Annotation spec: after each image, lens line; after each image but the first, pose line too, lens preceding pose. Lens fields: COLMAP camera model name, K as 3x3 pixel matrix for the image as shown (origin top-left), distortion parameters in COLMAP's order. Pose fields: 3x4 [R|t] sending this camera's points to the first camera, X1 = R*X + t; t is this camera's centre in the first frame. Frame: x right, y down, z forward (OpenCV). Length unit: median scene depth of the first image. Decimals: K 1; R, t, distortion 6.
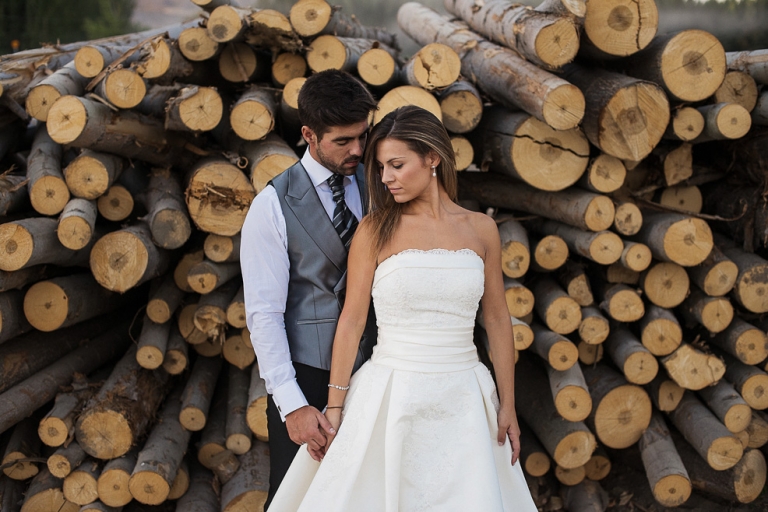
lens RADIAL K [[1190.8, 0, 384.0], [0, 1190.8, 256.0], [0, 0, 1]] dist [-0.092880, -0.026409]
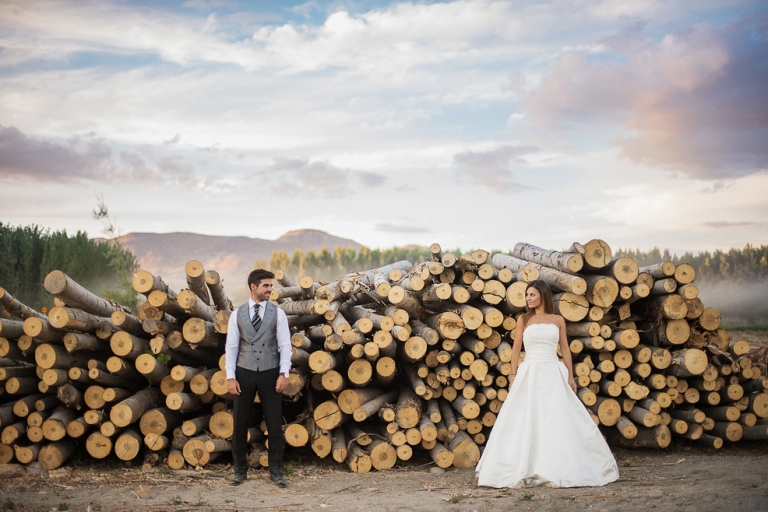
lens RADIAL K [[1190.8, 0, 384.0], [0, 1190.8, 256.0], [0, 0, 1]] dist [-0.092880, -0.026409]
pose [[0.999680, -0.024641, 0.005792, -0.281987], [0.025312, 0.974769, -0.221778, 0.364868], [-0.000181, 0.221853, 0.975080, -1.525965]]
